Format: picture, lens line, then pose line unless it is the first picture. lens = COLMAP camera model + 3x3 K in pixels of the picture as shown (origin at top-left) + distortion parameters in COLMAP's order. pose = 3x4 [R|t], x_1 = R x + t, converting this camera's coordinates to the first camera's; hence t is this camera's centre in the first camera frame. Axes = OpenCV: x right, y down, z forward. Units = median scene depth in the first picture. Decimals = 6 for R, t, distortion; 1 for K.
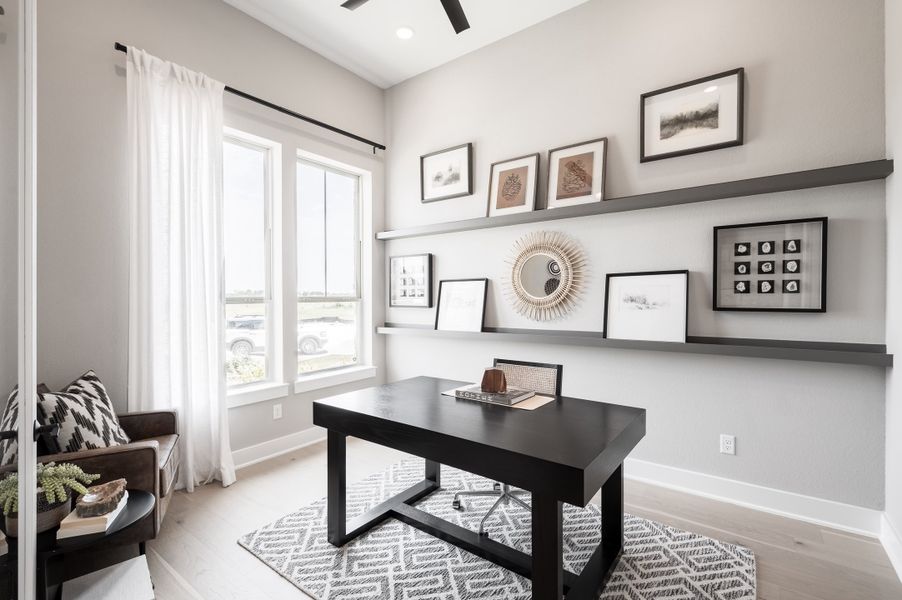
lens RADIAL K [[404.2, 0, 451.3], [0, 404.2, 300.6], [0, 0, 1]] dist [0.001506, 0.000738]
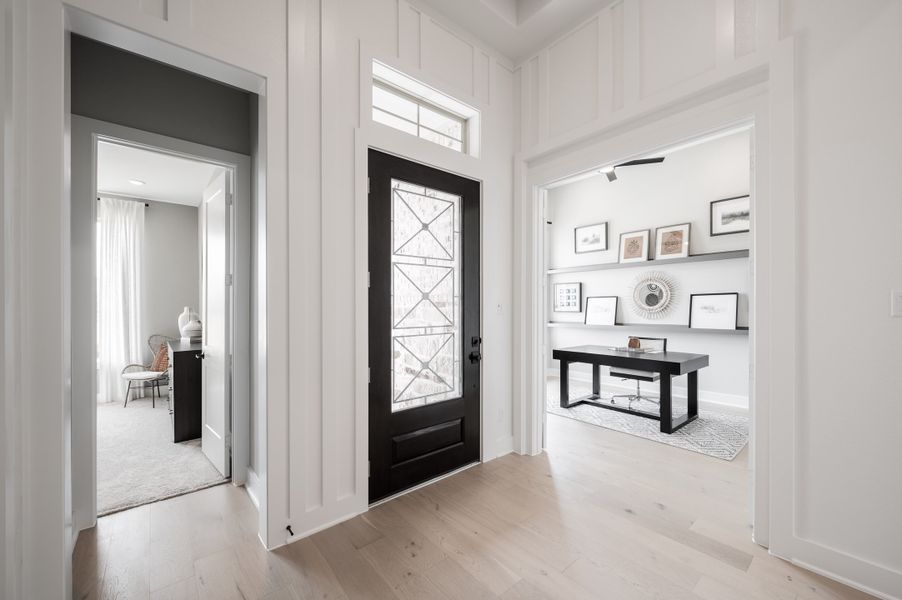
lens RADIAL K [[356.4, 0, 450.7], [0, 356.4, 306.6], [0, 0, 1]] dist [0.002273, -0.001051]
pose [[0.972067, 0.000320, -0.234703, -0.329959], [-0.001997, 0.999974, -0.006908, 0.006544], [0.234695, 0.007184, 0.972043, -0.925767]]
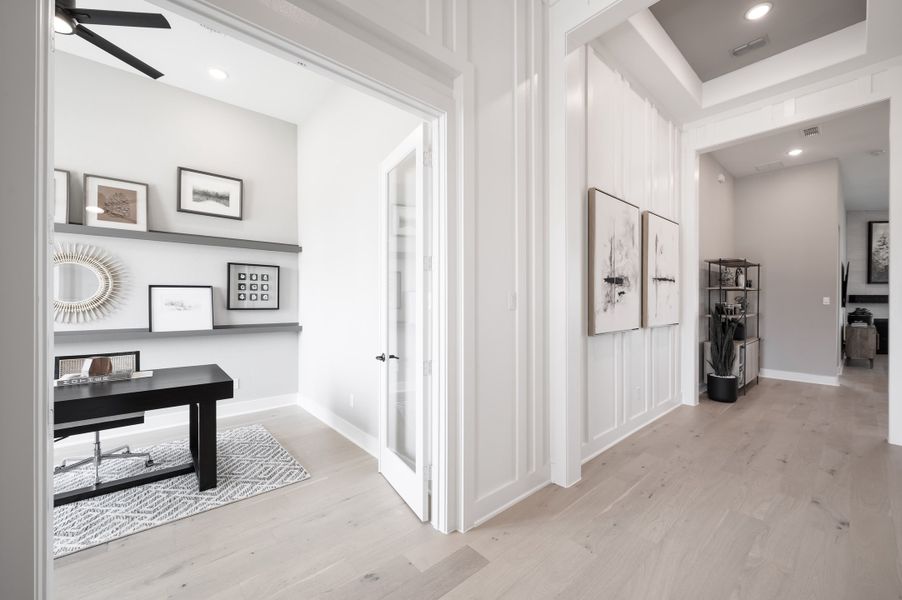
lens RADIAL K [[356.4, 0, 465.7], [0, 356.4, 304.7], [0, 0, 1]] dist [0.002273, -0.001051]
pose [[0.192745, -0.004018, 0.981241, -0.607941], [0.003712, 0.999987, 0.003365, 0.000457], [-0.981242, 0.002994, 0.192758, -0.284844]]
